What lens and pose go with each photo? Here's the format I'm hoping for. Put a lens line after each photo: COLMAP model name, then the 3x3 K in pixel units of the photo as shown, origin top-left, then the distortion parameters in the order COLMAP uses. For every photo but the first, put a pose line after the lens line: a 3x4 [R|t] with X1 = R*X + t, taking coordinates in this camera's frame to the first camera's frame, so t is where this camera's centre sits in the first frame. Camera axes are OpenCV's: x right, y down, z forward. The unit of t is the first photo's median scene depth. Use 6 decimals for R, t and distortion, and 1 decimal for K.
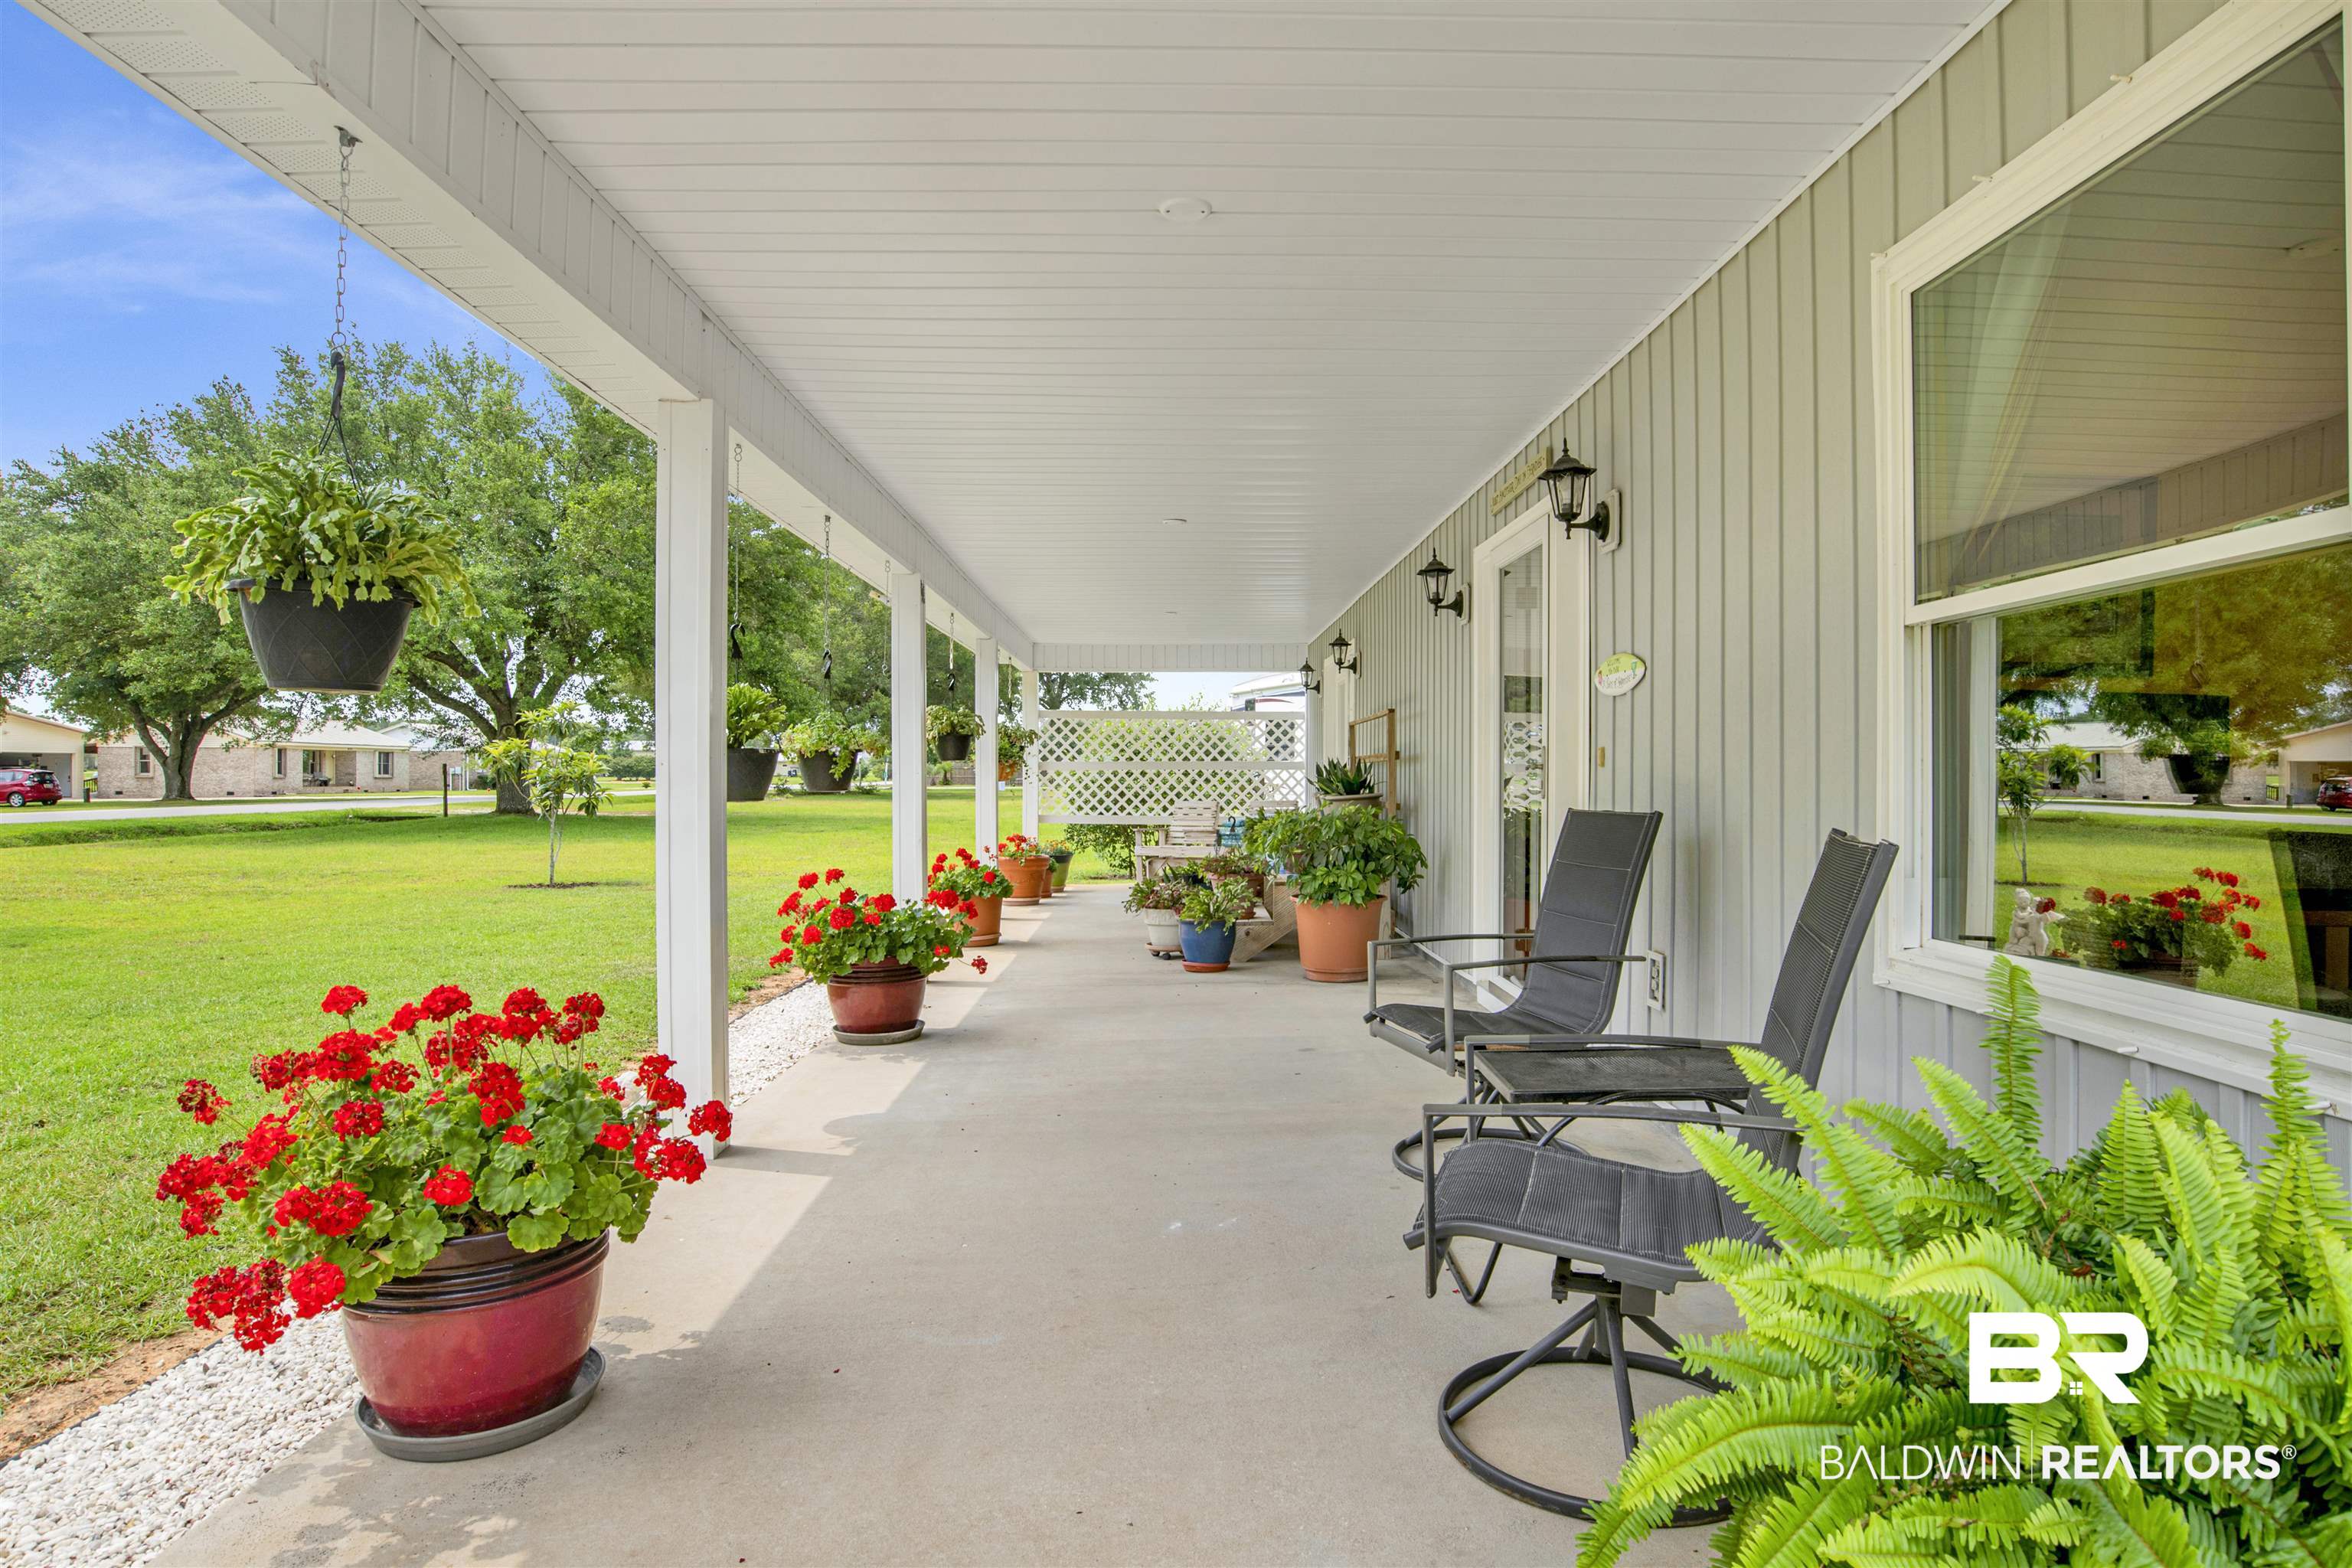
lens RADIAL K [[1311.6, 0, 1169.0], [0, 1311.6, 774.2], [0, 0, 1]] dist [-0.027307, -0.000008]
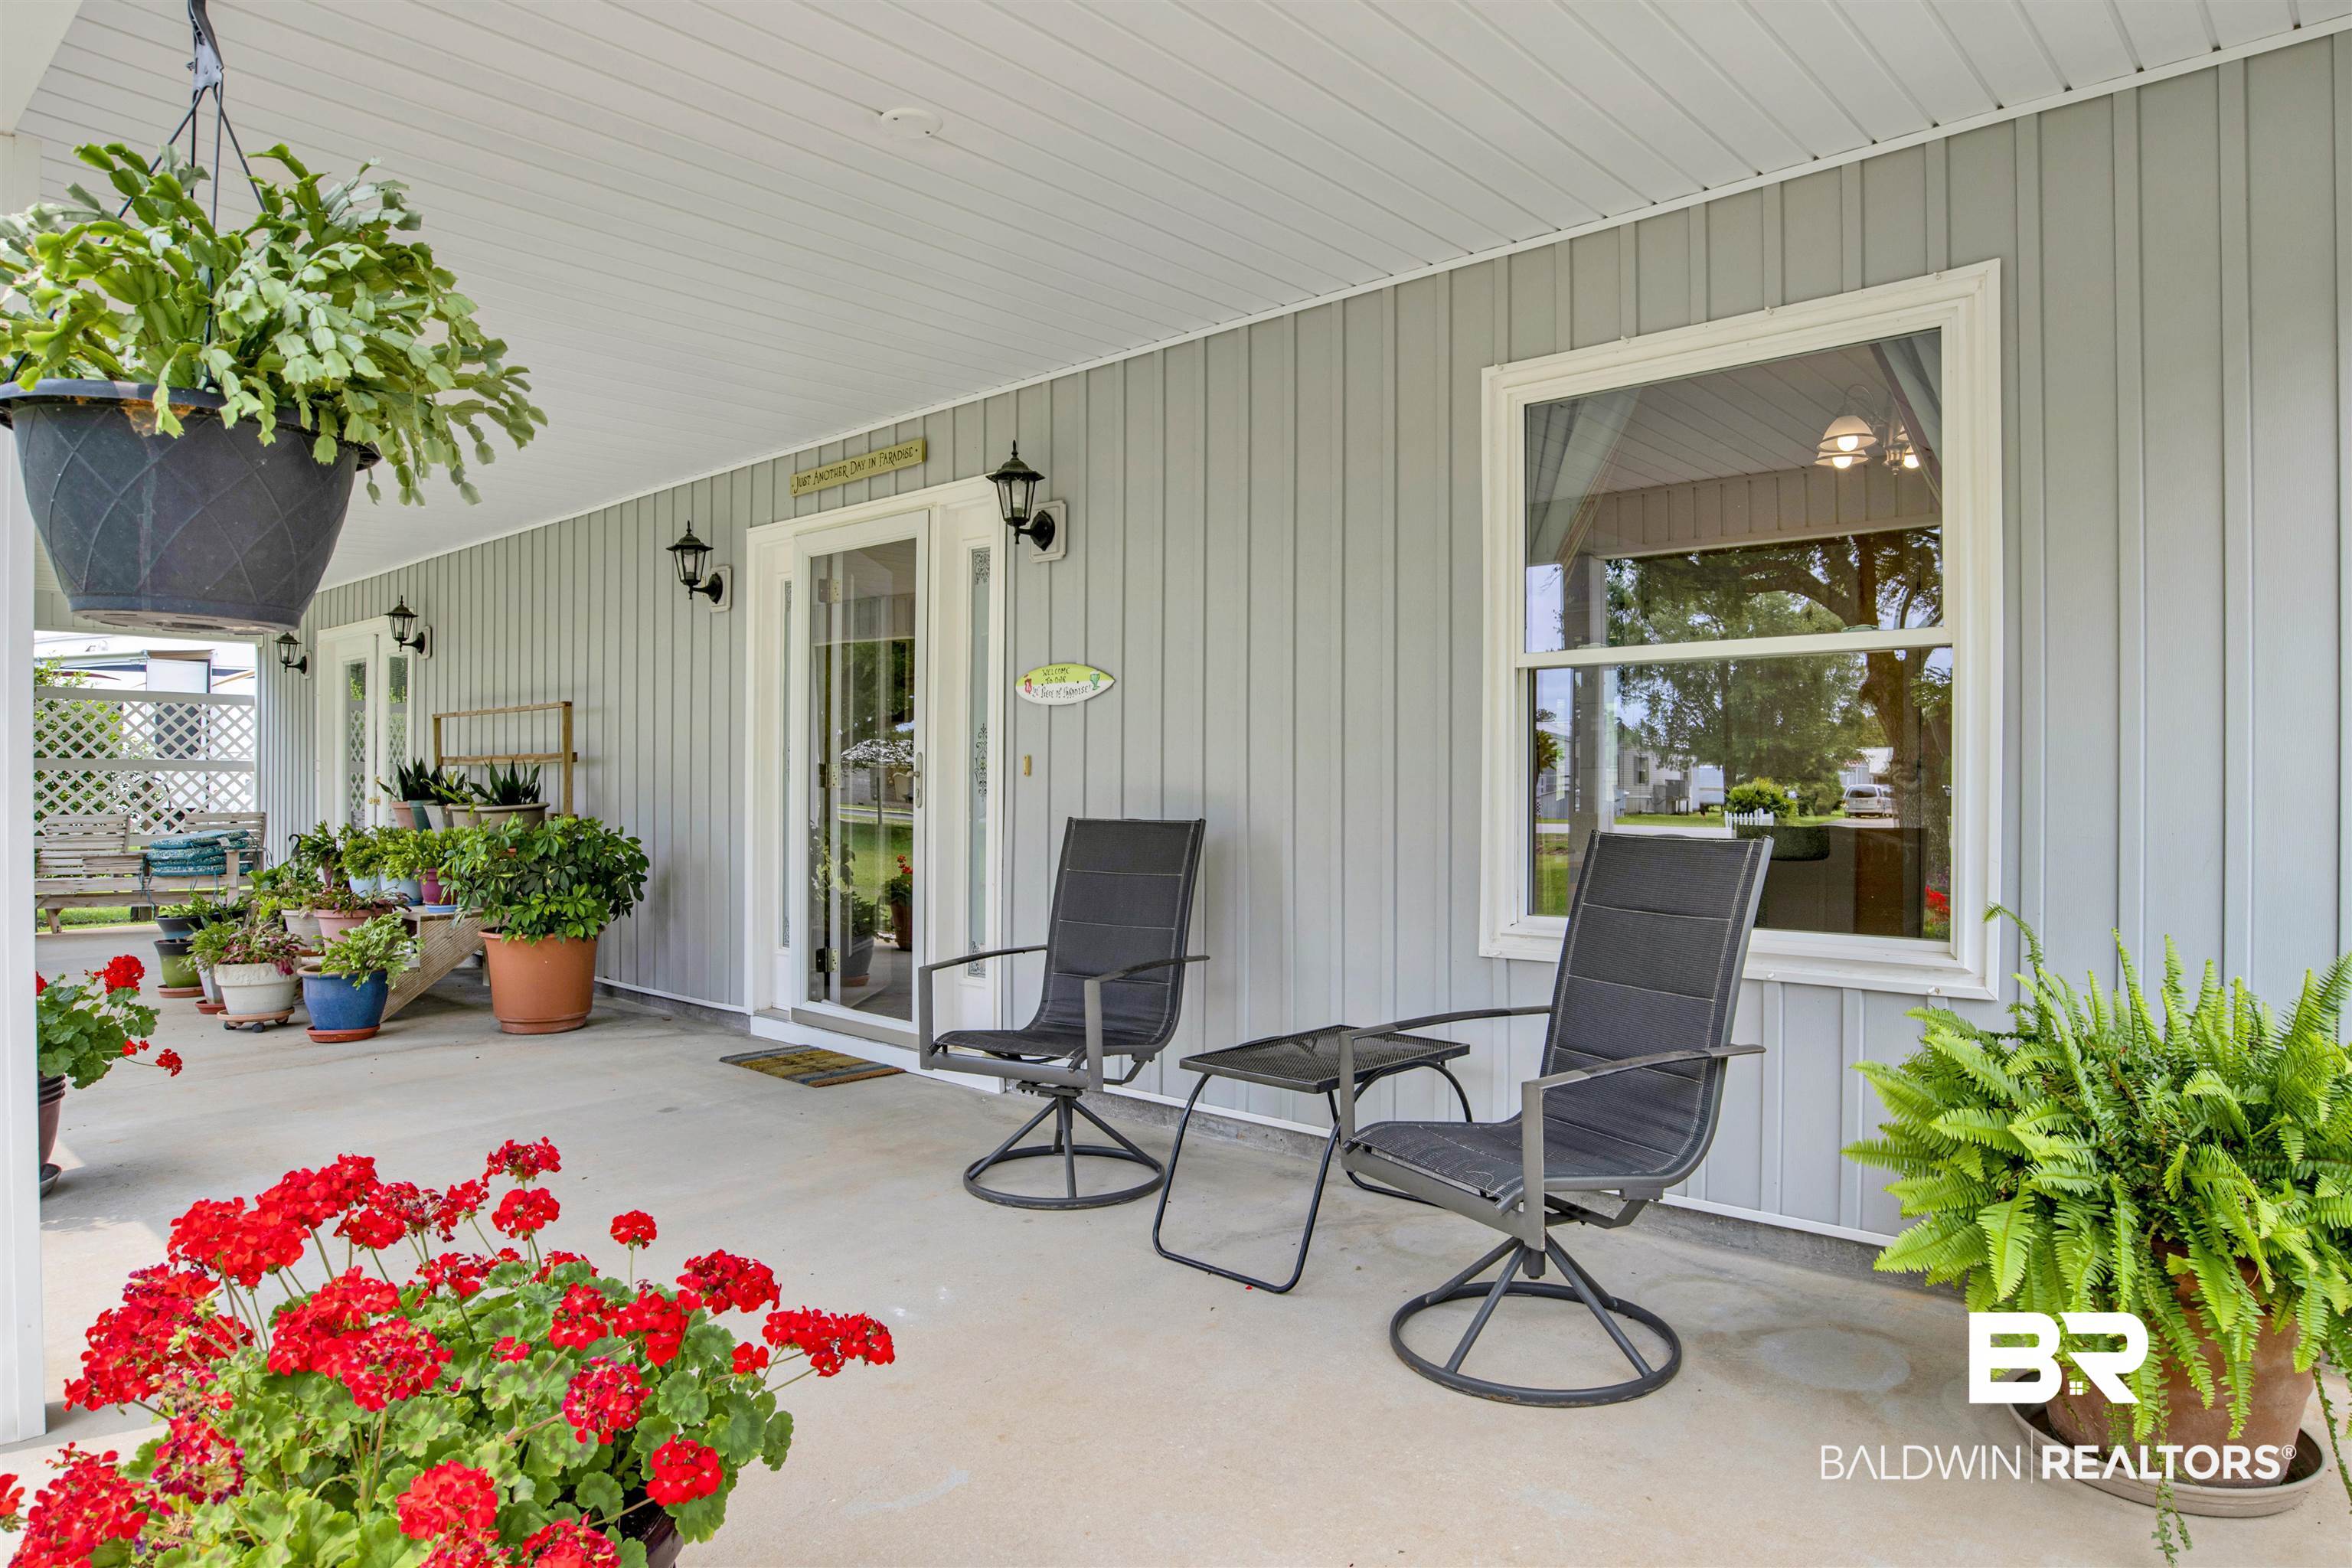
lens RADIAL K [[1428.2, 0, 1174.4], [0, 1428.2, 798.2], [0, 0, 1]] dist [-0.038512, 0.002468]
pose [[0.687734, -0.007263, 0.725927, -0.249520], [-0.004060, 0.999896, 0.013851, -0.002236], [-0.725952, -0.012473, 0.687632, 0.107416]]
